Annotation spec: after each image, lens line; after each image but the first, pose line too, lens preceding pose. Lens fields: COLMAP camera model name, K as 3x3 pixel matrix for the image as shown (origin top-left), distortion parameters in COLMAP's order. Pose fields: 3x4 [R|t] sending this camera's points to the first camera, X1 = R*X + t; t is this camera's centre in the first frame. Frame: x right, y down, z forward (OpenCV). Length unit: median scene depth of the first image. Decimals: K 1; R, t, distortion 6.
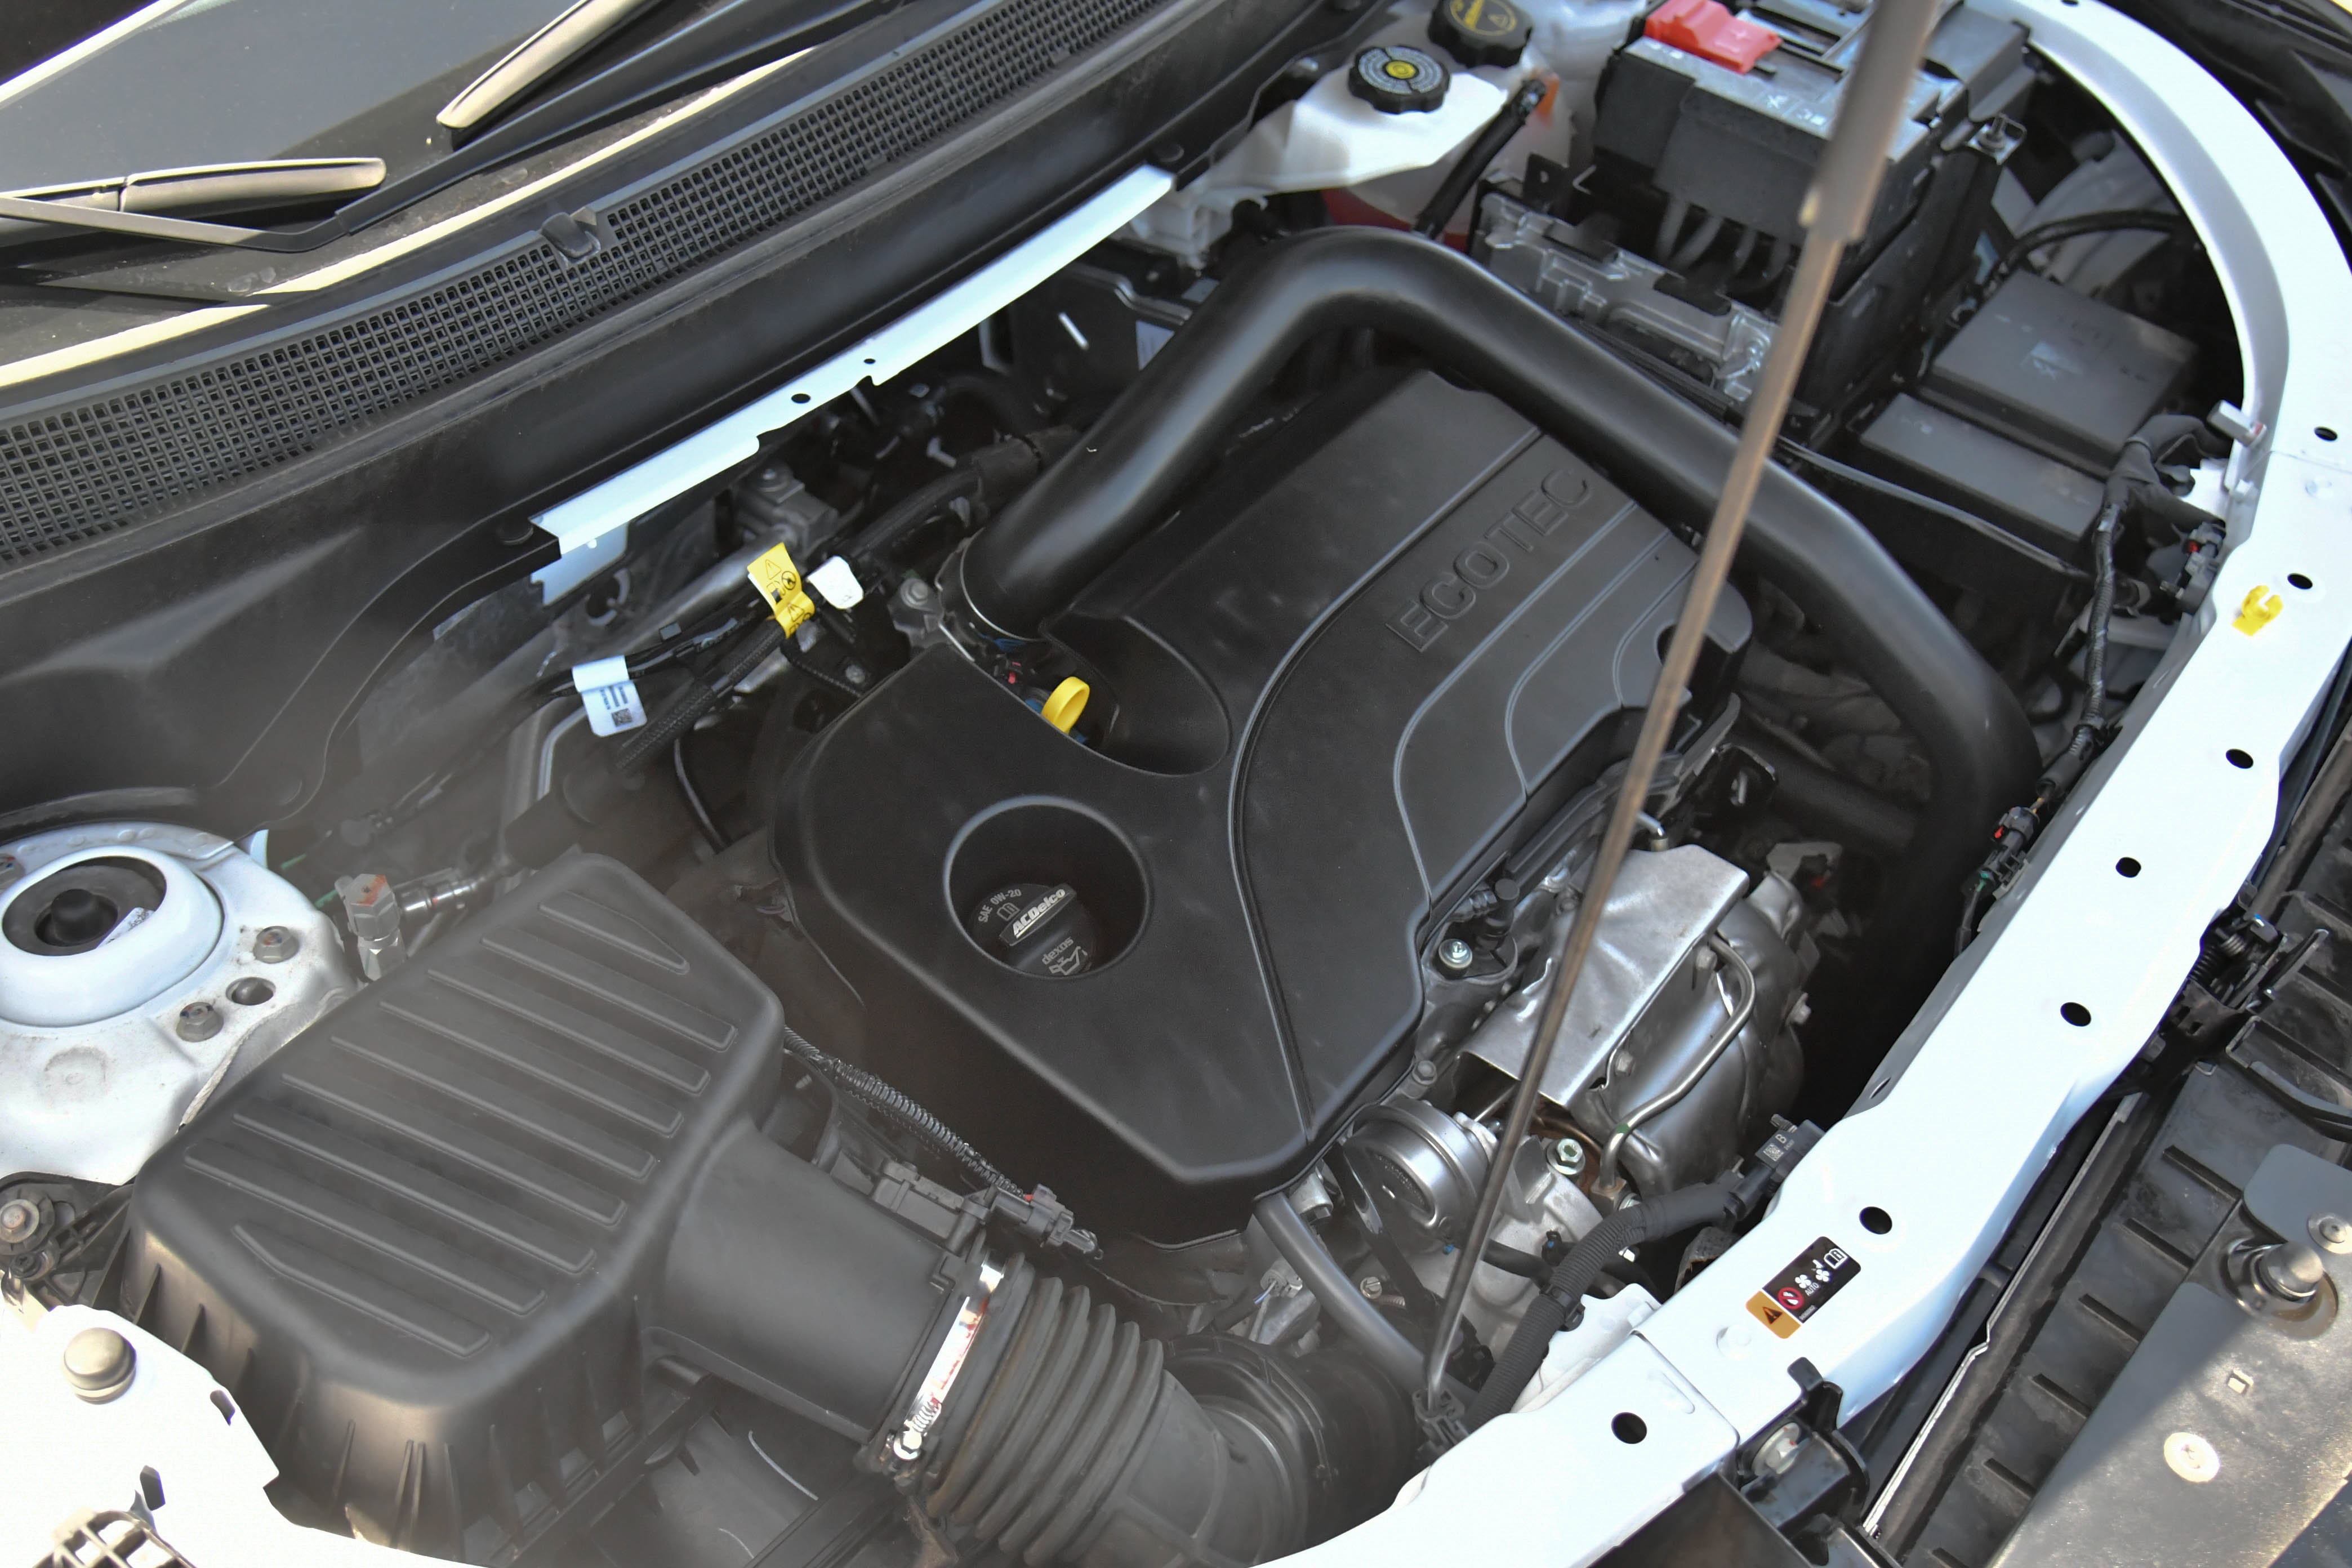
lens RADIAL K [[2428.4, 0, 1171.2], [0, 2428.4, 784.4], [0, 0, 1]] dist [0.025455, 0.000000]
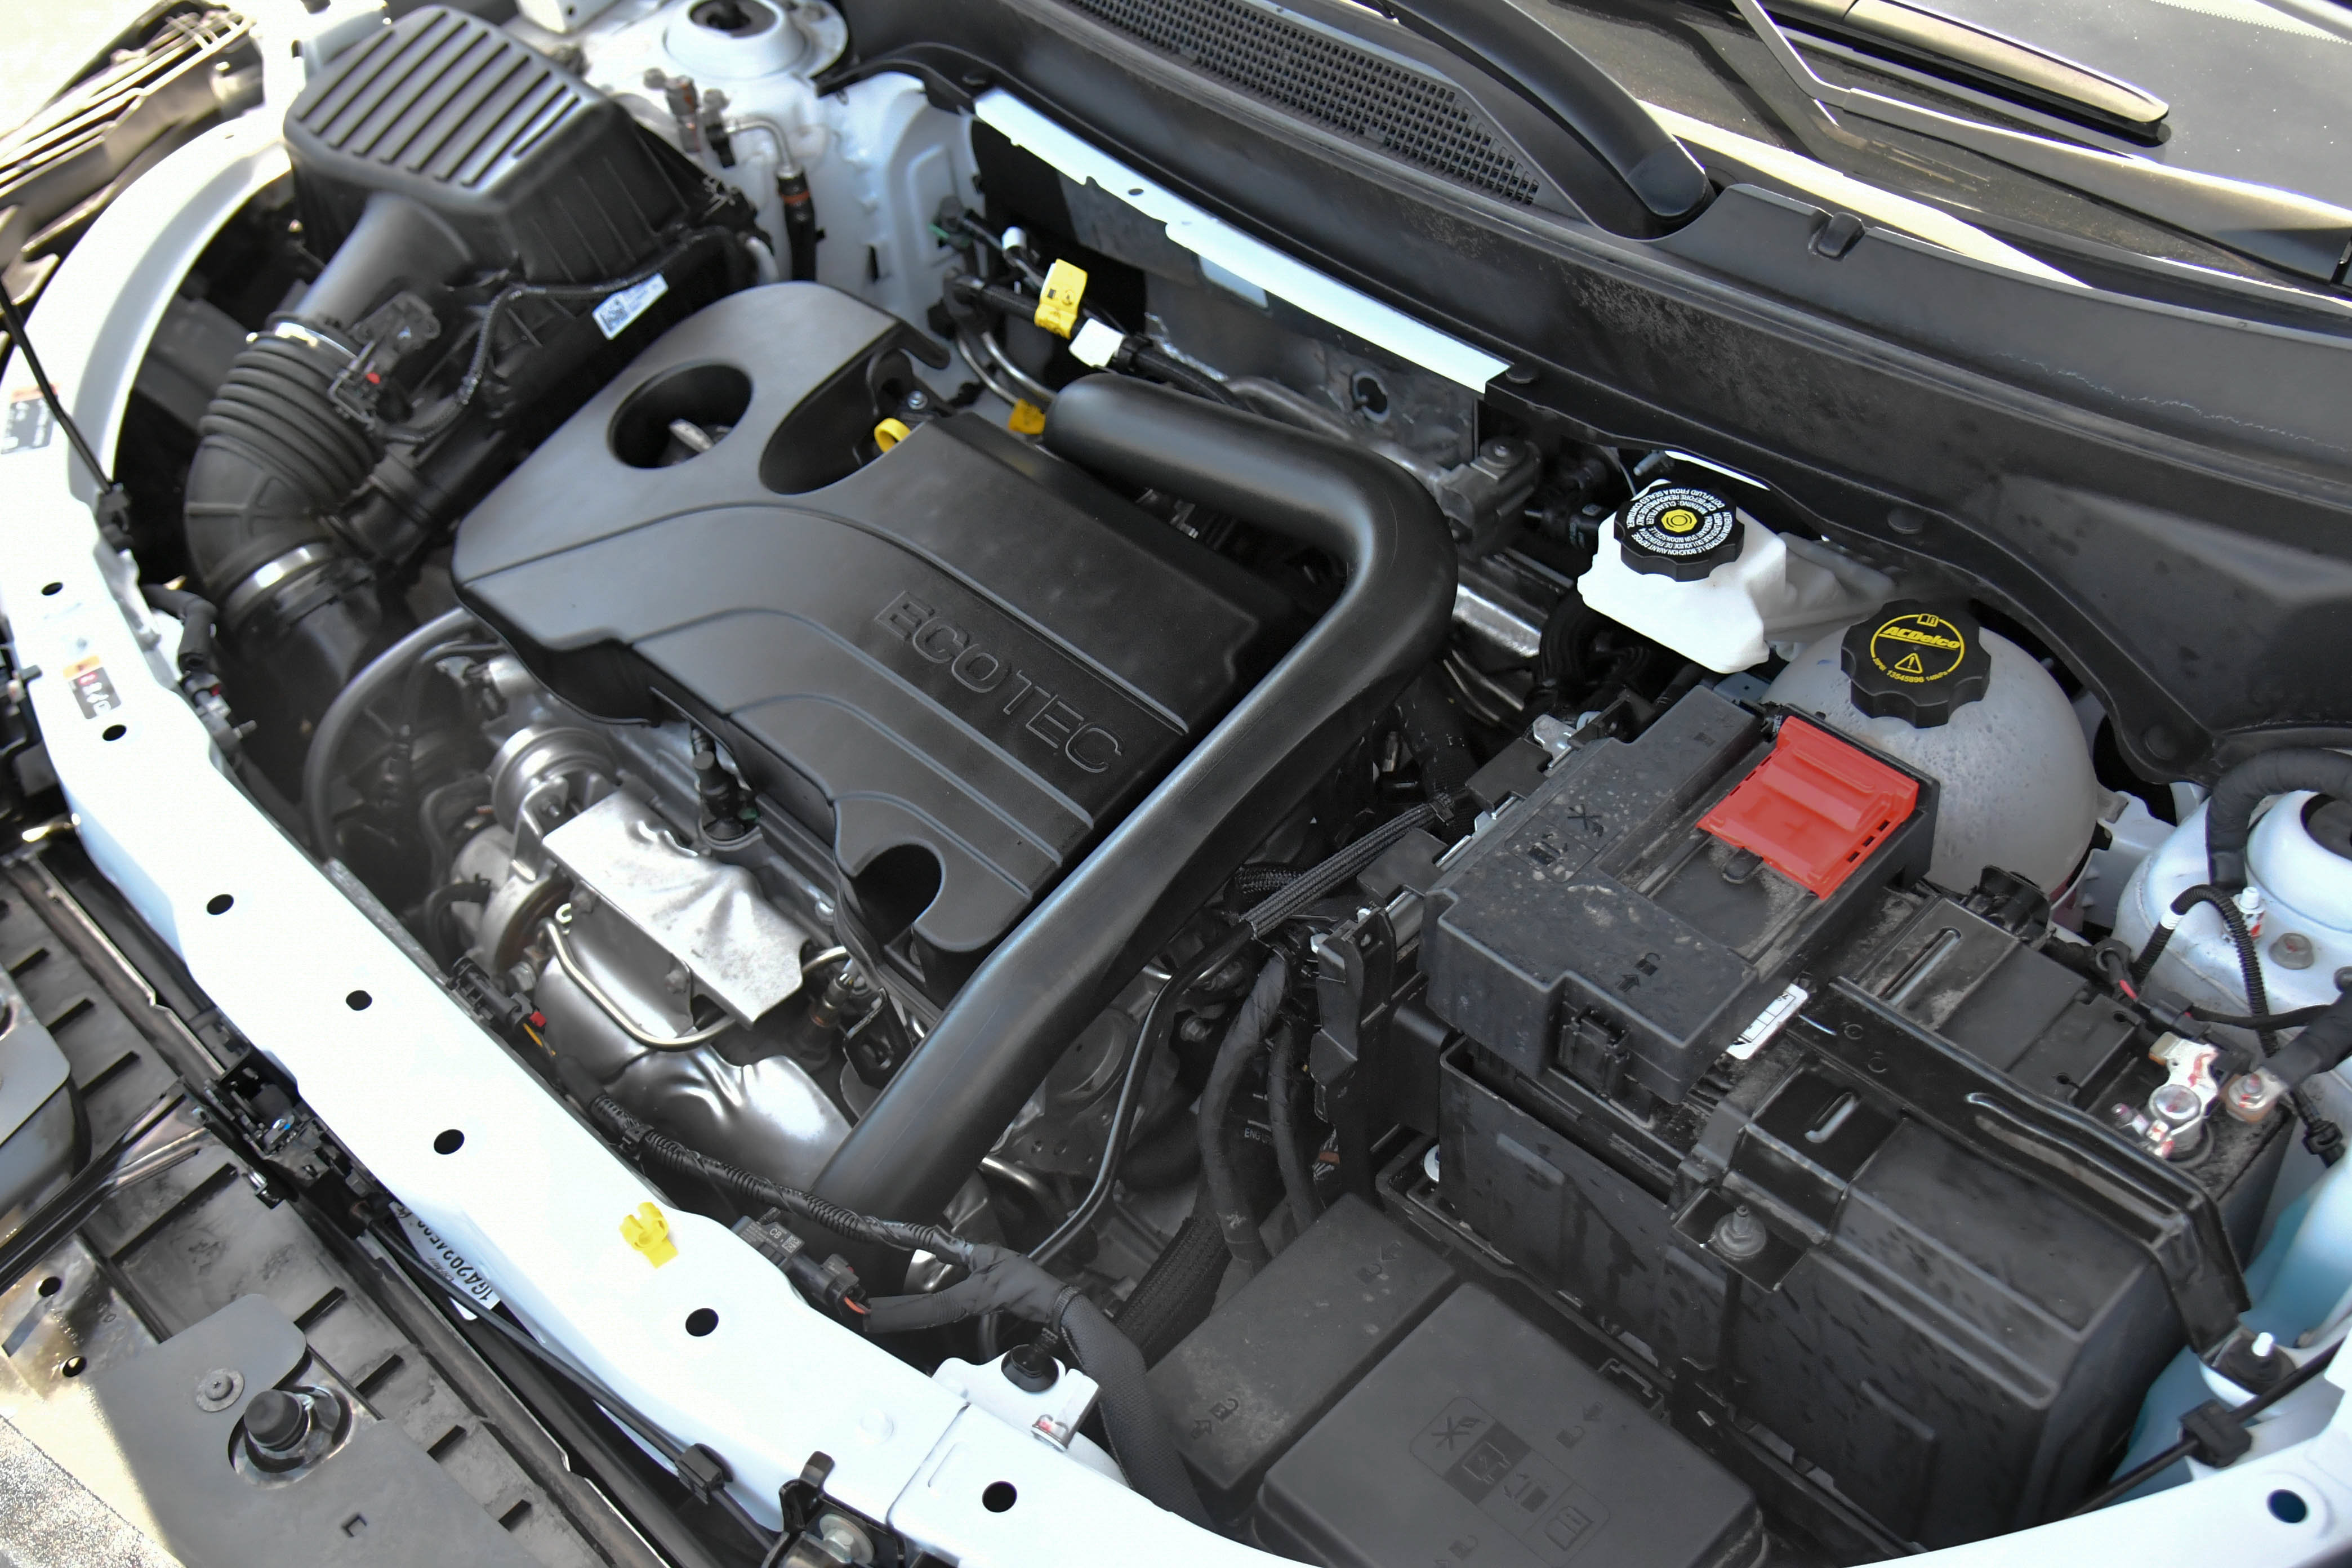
lens RADIAL K [[2428.4, 0, 1171.3], [0, 2428.4, 783.4], [0, 0, 1]] dist [0.025455, 0.000000]
pose [[-0.169219, 0.649132, -0.741615, 0.940166], [-0.650447, 0.491771, 0.578861, -0.736766], [0.740462, 0.580335, 0.339009, 0.800610]]
